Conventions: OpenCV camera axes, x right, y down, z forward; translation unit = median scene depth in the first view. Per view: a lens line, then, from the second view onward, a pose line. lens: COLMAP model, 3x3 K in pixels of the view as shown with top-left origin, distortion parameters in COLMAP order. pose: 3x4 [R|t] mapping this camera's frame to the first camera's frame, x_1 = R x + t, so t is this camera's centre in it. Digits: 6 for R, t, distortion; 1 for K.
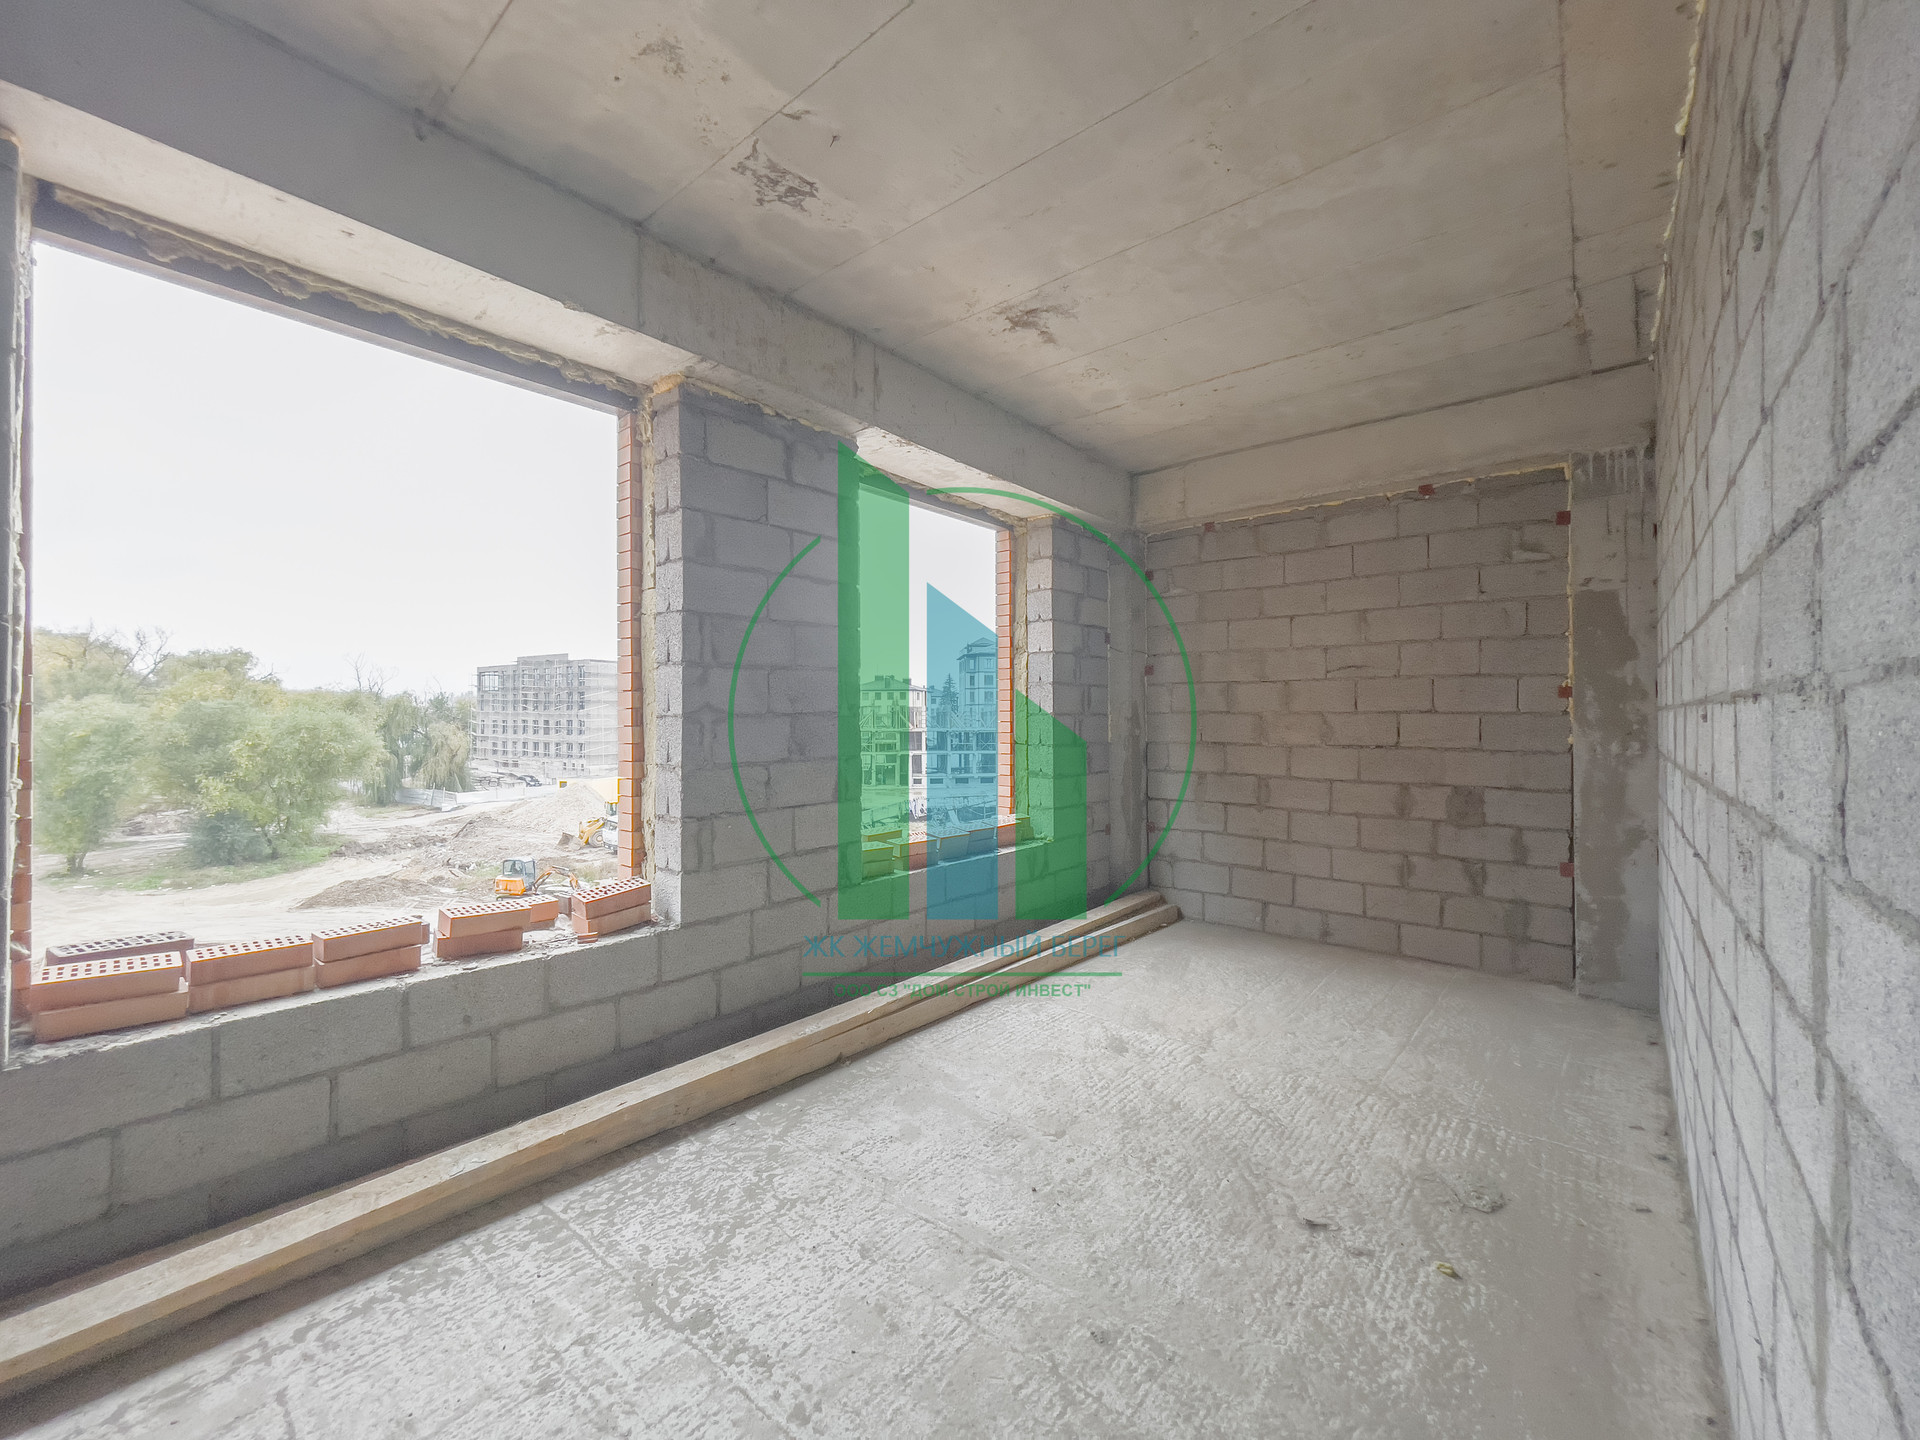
lens RADIAL K [[776.1, 0, 955.5], [0, 776.1, 721.5], [0, 0, 1]] dist [-0.012826, 0.004593]
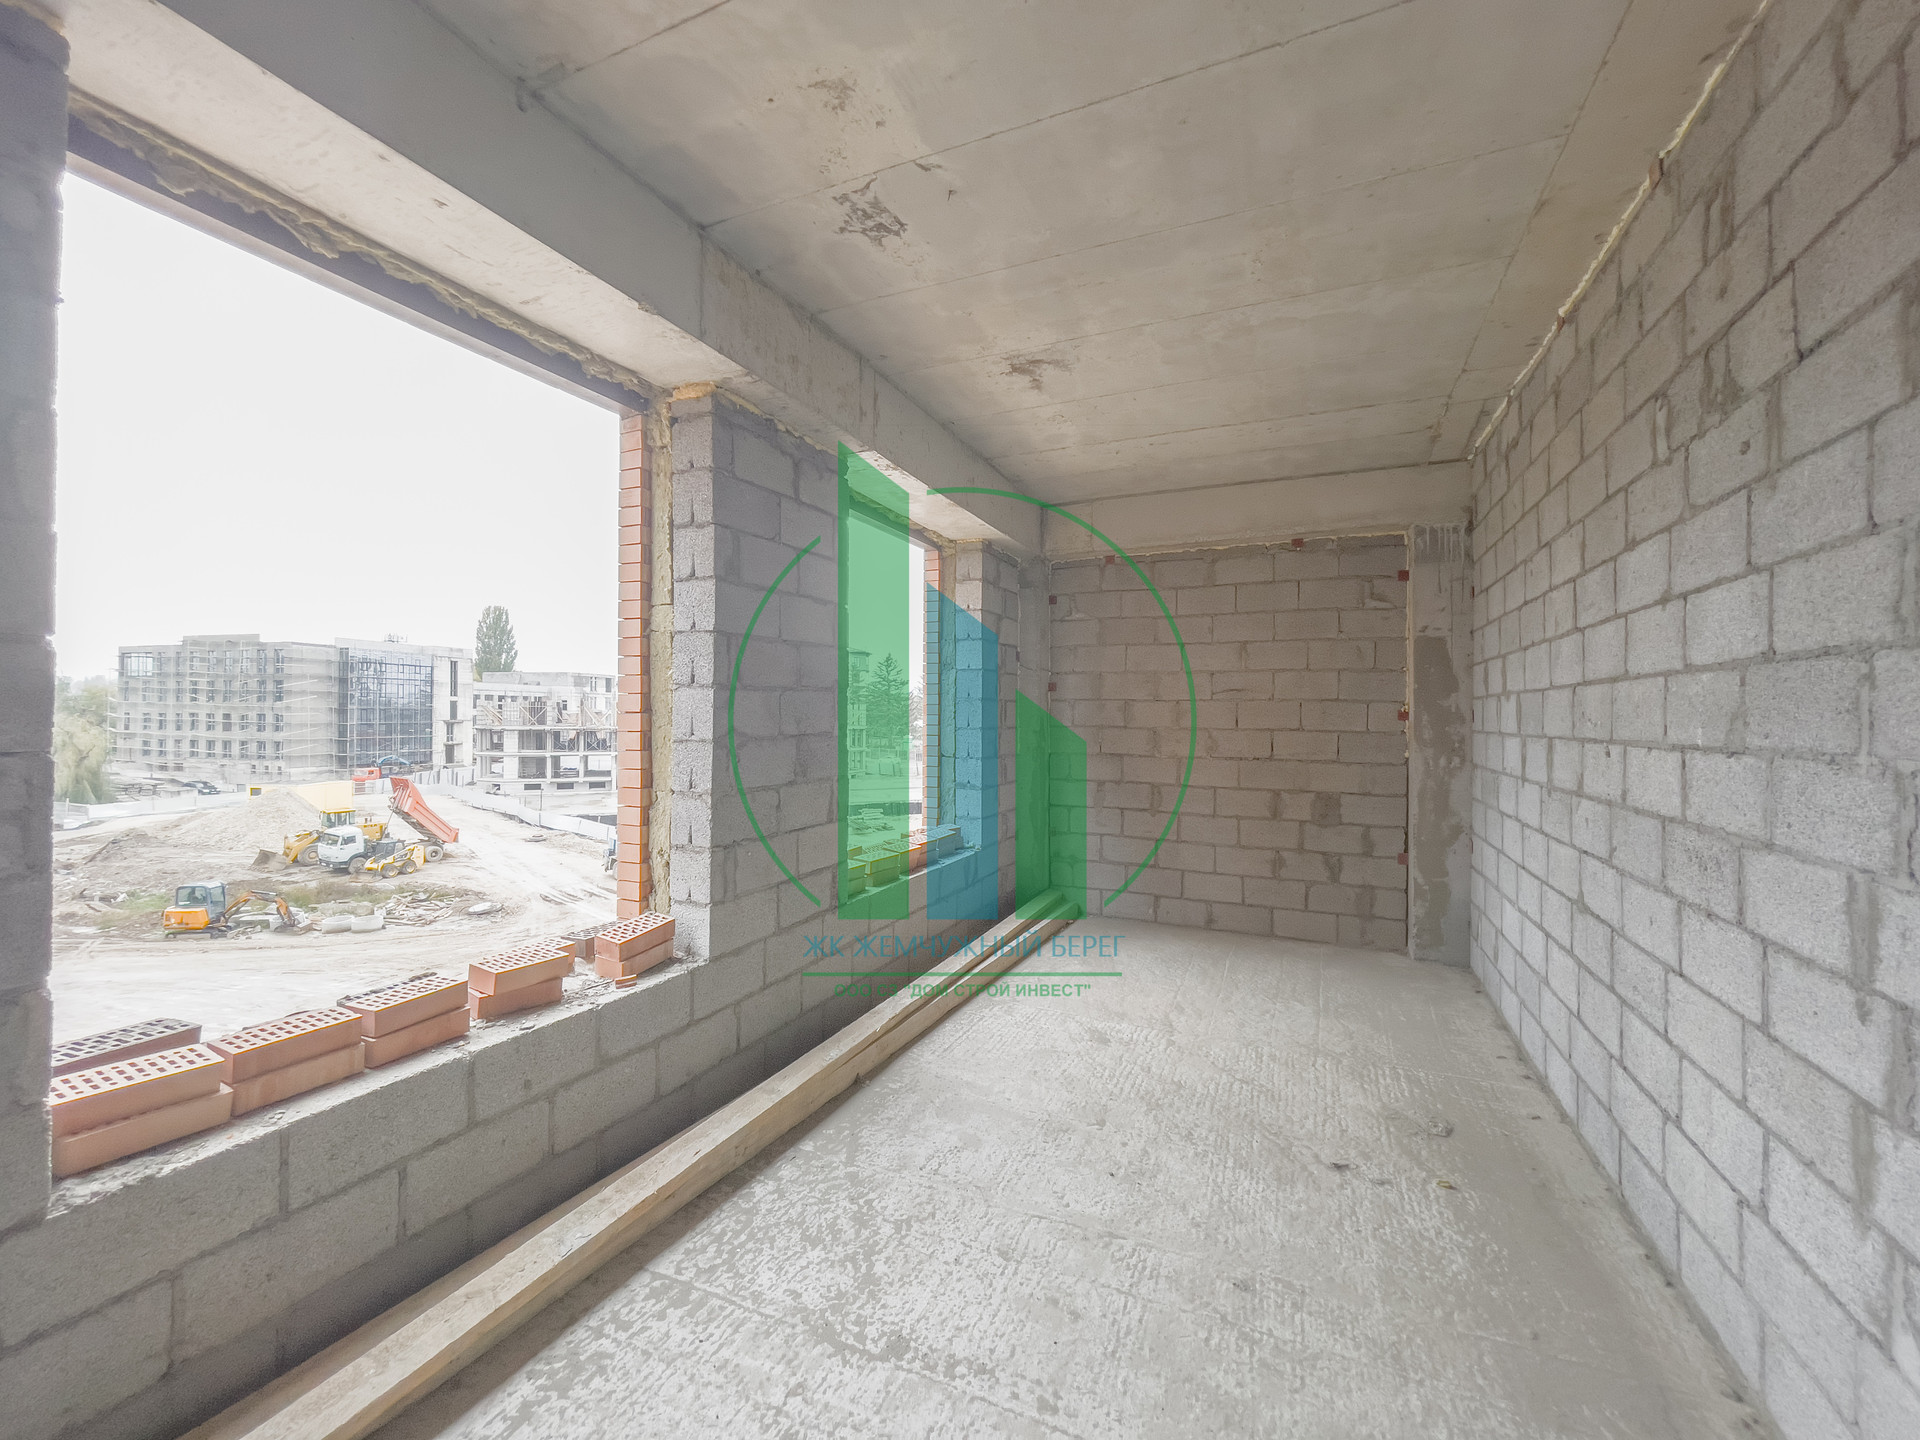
lens RADIAL K [[776.1, 0, 960.1], [0, 776.1, 722.2], [0, 0, 1]] dist [-0.012826, 0.004593]
pose [[0.961383, 0.006218, 0.275144, -0.366793], [-0.007195, 0.999971, 0.002544, -0.040212], [-0.275120, -0.004425, 0.961400, -0.005444]]
